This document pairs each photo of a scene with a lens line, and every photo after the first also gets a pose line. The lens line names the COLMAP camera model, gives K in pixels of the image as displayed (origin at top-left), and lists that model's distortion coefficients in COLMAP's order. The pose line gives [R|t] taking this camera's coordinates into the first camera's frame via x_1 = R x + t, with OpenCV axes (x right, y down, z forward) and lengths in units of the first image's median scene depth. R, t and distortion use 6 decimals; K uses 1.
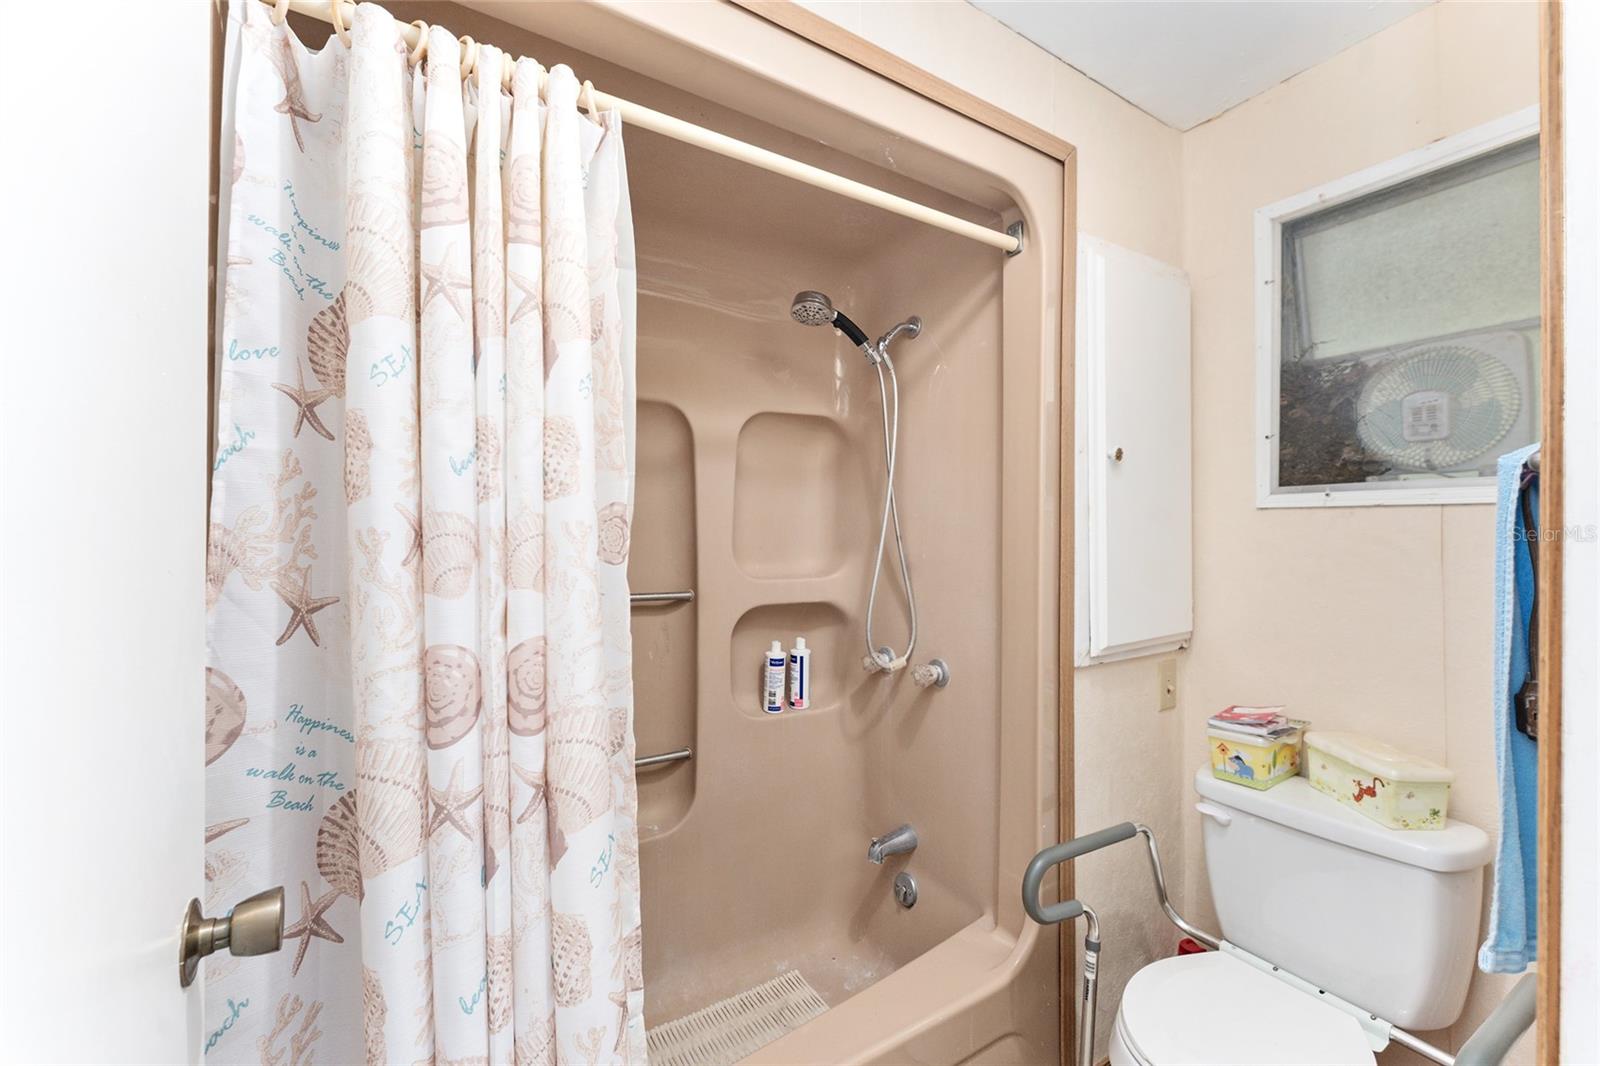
lens RADIAL K [[657.8, 0, 799.6], [0, 657.8, 531.9], [0, 0, 1]] dist [0.001042, 0.000410]
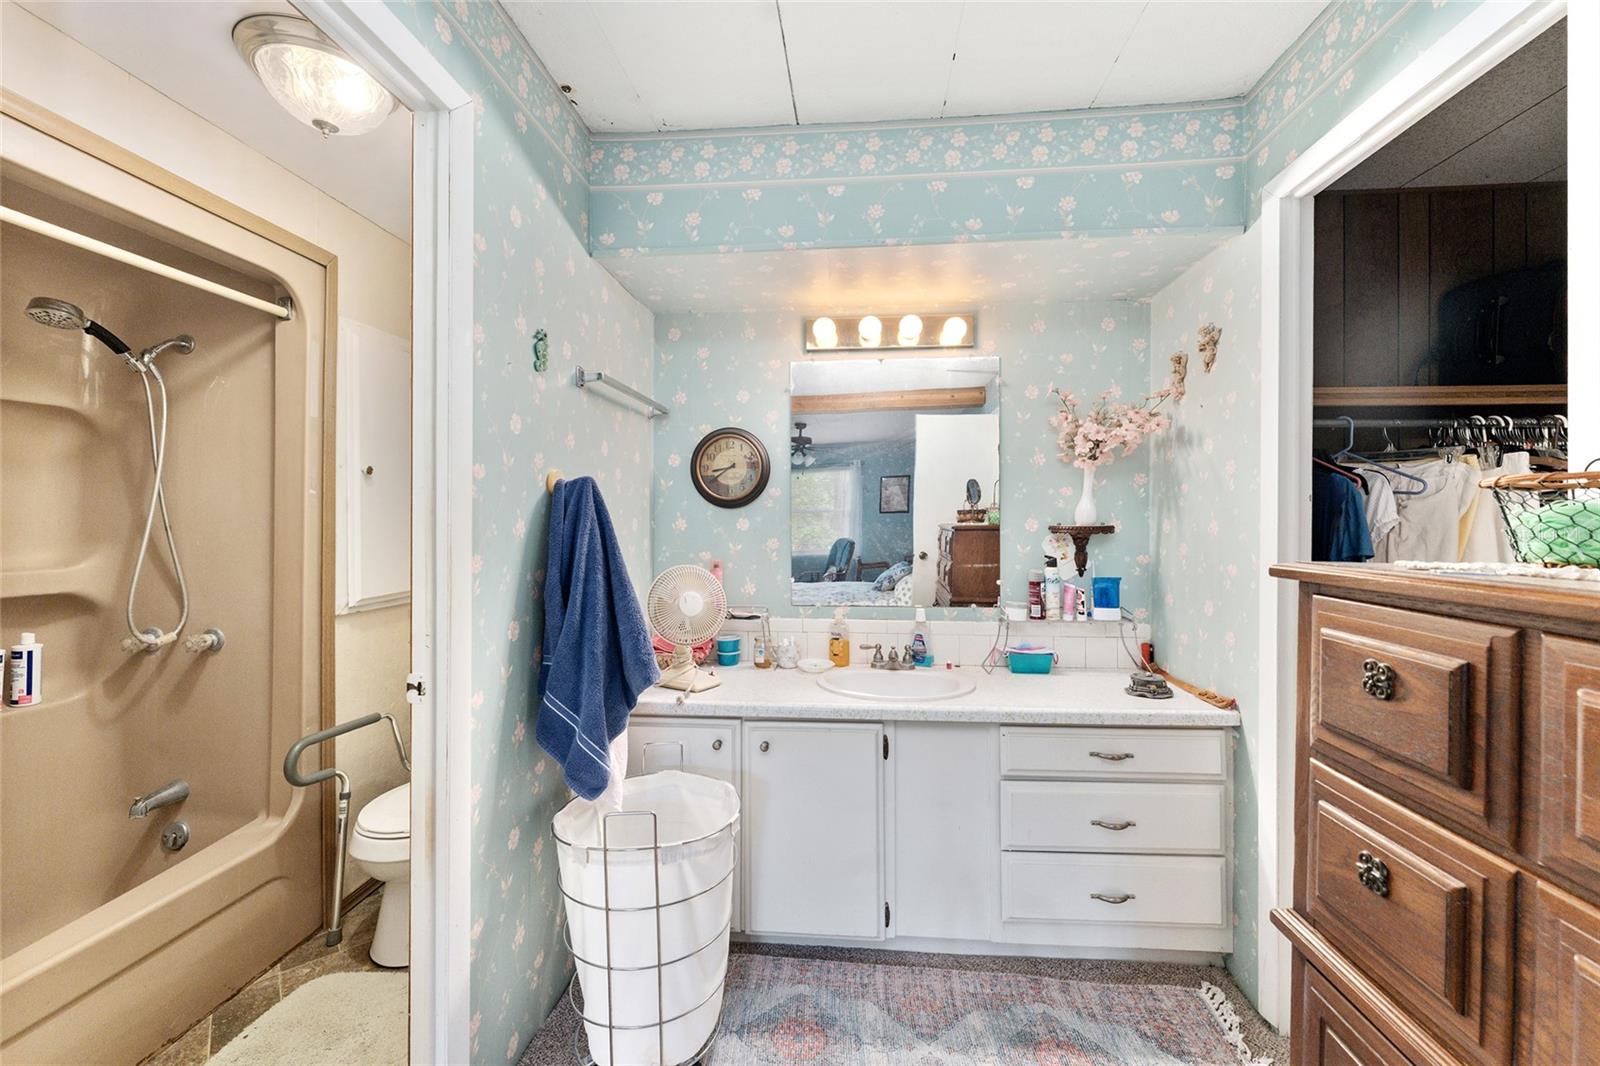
lens RADIAL K [[657.8, 0, 803.9], [0, 657.8, 516.3], [0, 0, 1]] dist [0.001042, 0.000410]
pose [[0.605290, 0.001563, 0.796004, -0.091759], [0.004121, 0.999979, -0.005097, -0.000704], [-0.795994, 0.006365, 0.605271, -0.574916]]
